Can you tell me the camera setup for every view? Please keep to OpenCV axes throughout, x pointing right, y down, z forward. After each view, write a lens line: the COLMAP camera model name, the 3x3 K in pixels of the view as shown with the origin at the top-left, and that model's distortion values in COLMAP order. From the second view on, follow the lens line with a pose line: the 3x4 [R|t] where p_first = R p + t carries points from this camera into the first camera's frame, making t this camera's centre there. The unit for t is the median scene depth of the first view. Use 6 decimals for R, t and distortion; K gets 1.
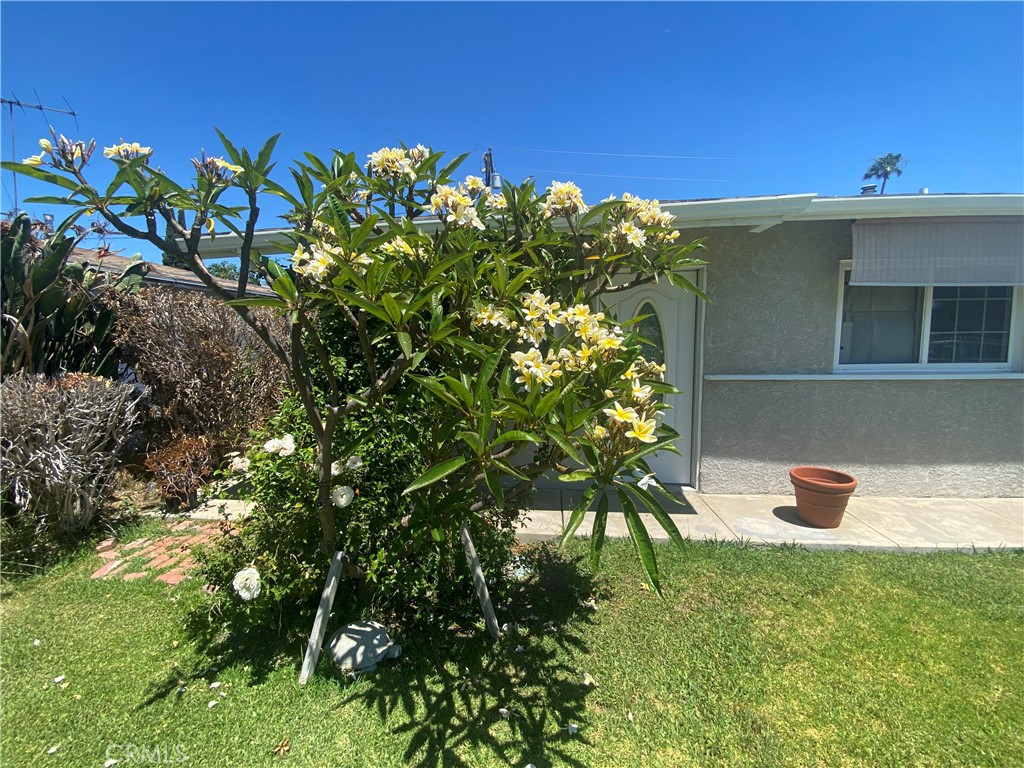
lens RADIAL K [[422.4, 0, 513.5], [0, 422.4, 379.0], [0, 0, 1]] dist [-0.004175, -0.000658]
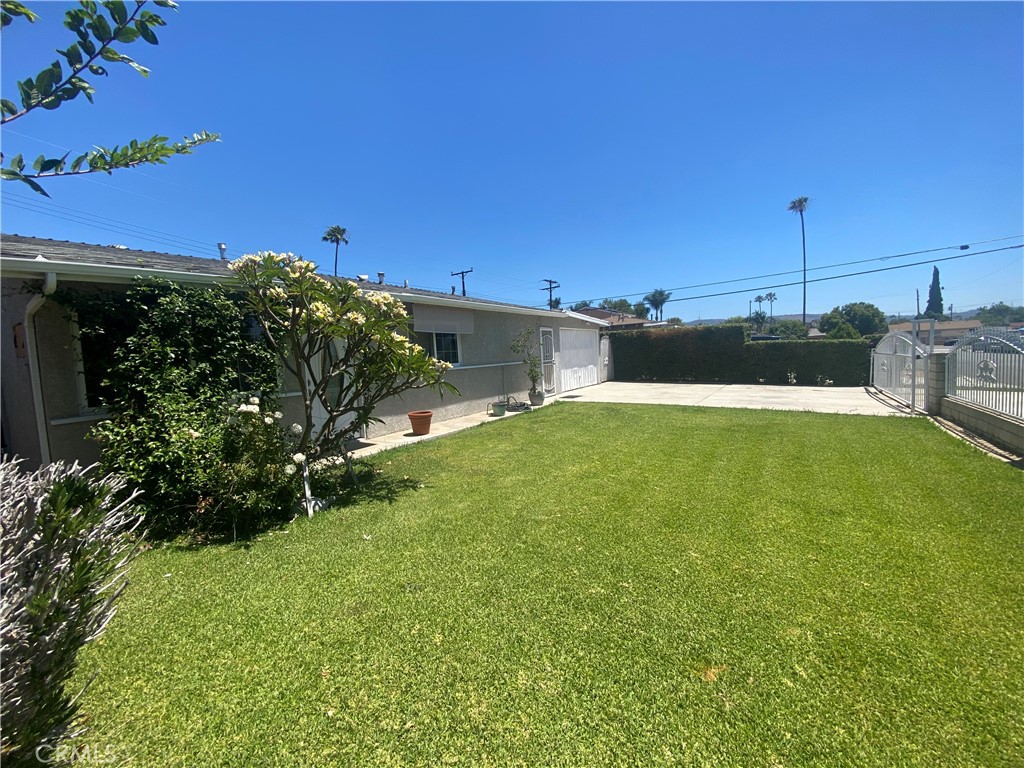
lens RADIAL K [[422.4, 0, 511.5], [0, 422.4, 382.6], [0, 0, 1]] dist [-0.004175, -0.000658]
pose [[0.458850, -0.071754, 0.885612, -1.000088], [0.135595, 0.990714, 0.010016, 0.107335], [-0.878106, 0.115489, 0.464319, -0.478504]]
